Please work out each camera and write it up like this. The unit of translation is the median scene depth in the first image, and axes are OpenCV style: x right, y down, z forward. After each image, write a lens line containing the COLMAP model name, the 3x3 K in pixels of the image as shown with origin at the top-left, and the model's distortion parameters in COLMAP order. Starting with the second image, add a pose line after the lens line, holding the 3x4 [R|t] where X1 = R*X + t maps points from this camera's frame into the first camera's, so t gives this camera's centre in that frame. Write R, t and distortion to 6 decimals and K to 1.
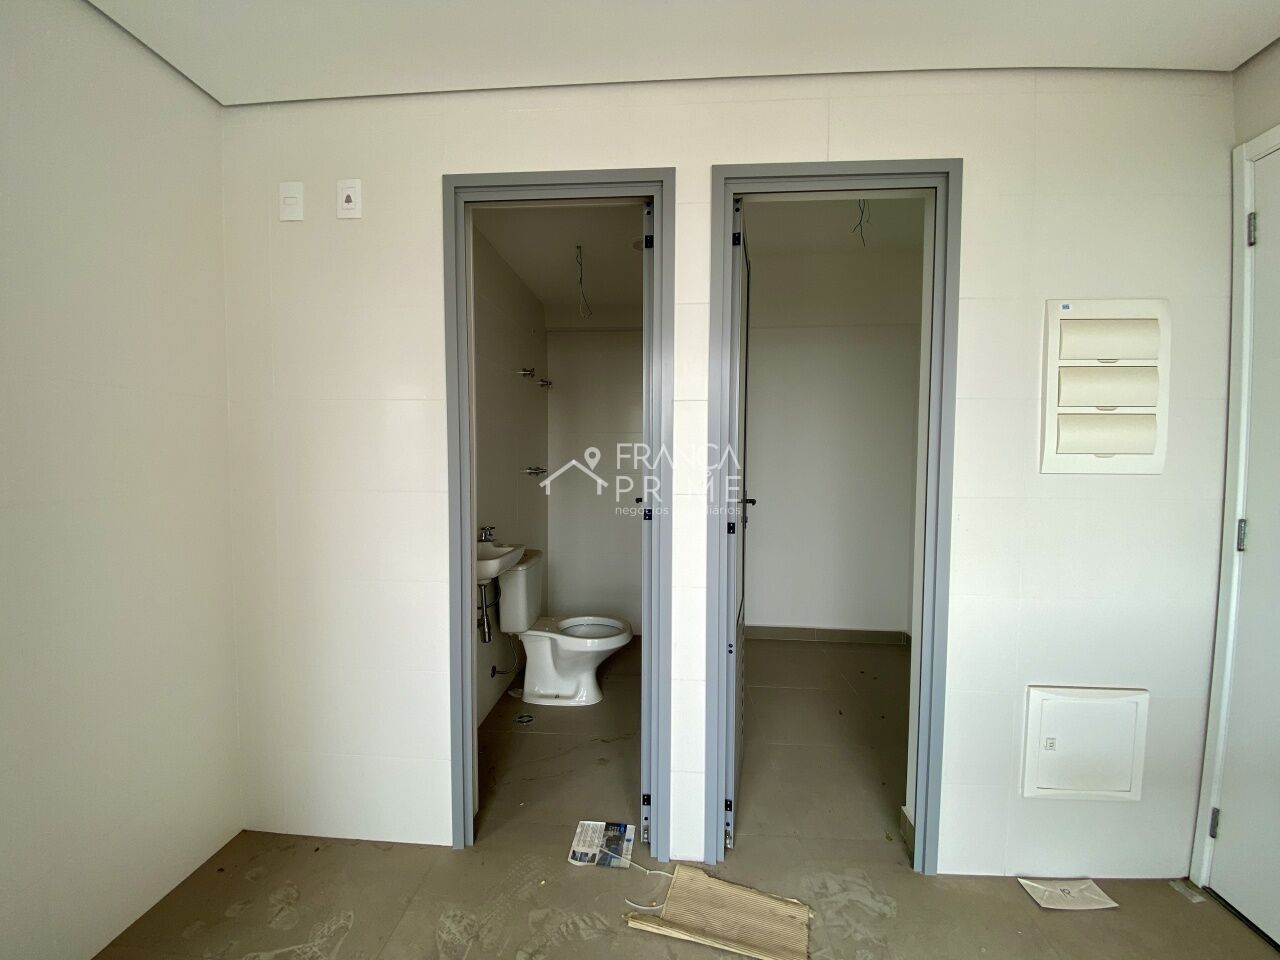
lens RADIAL K [[520.8, 0, 637.5], [0, 520.8, 482.9], [0, 0, 1]] dist [0.028022, -0.022616]
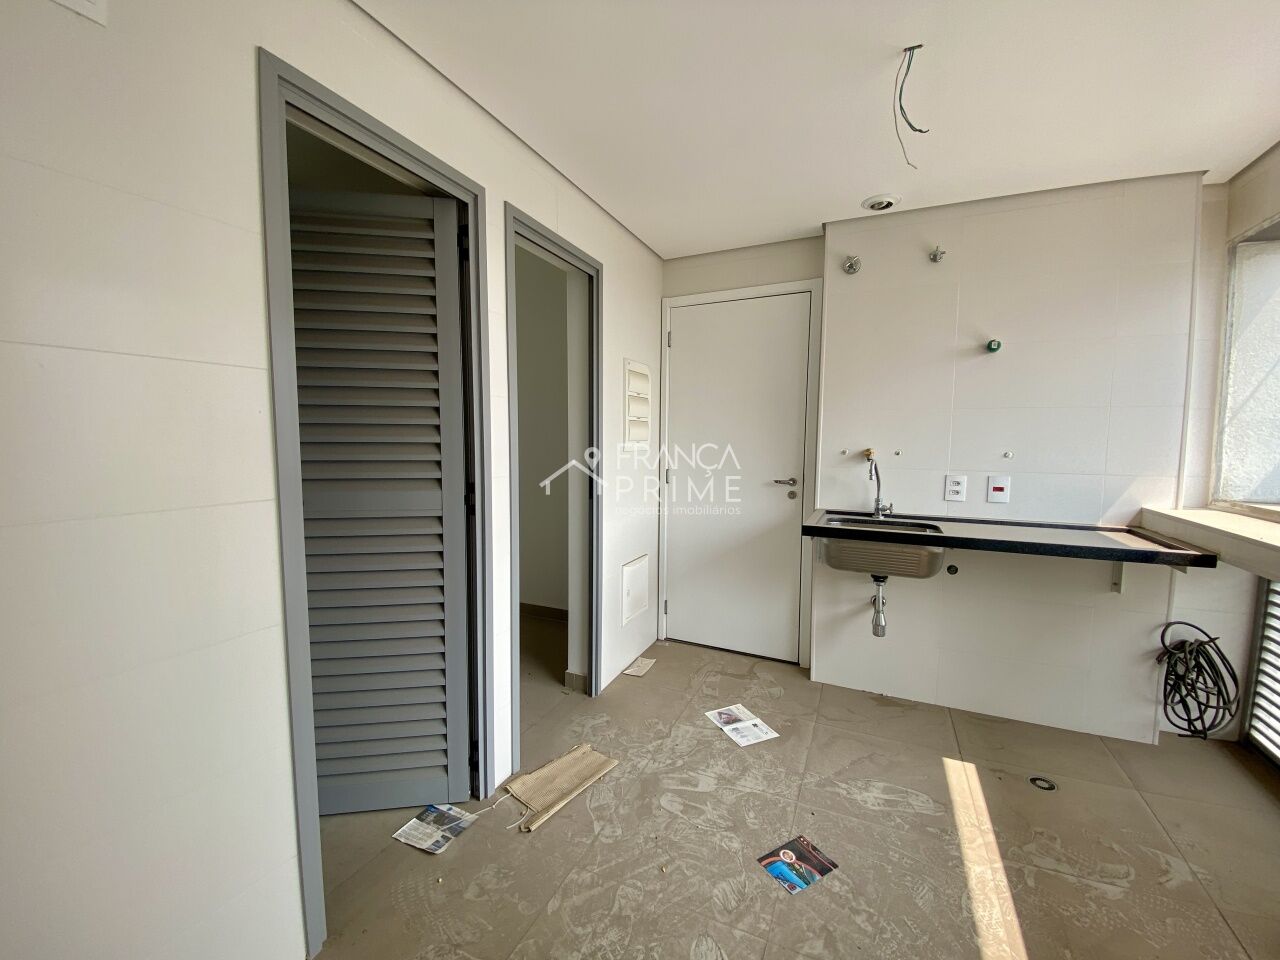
lens RADIAL K [[518.9, 0, 634.2], [0, 518.9, 479.9], [0, 0, 1]] dist [0.039621, -0.029892]
pose [[0.358047, -0.078319, 0.930413, -0.938055], [0.034836, 0.996903, 0.070510, -0.046998], [-0.933054, 0.007166, 0.359666, 0.310061]]
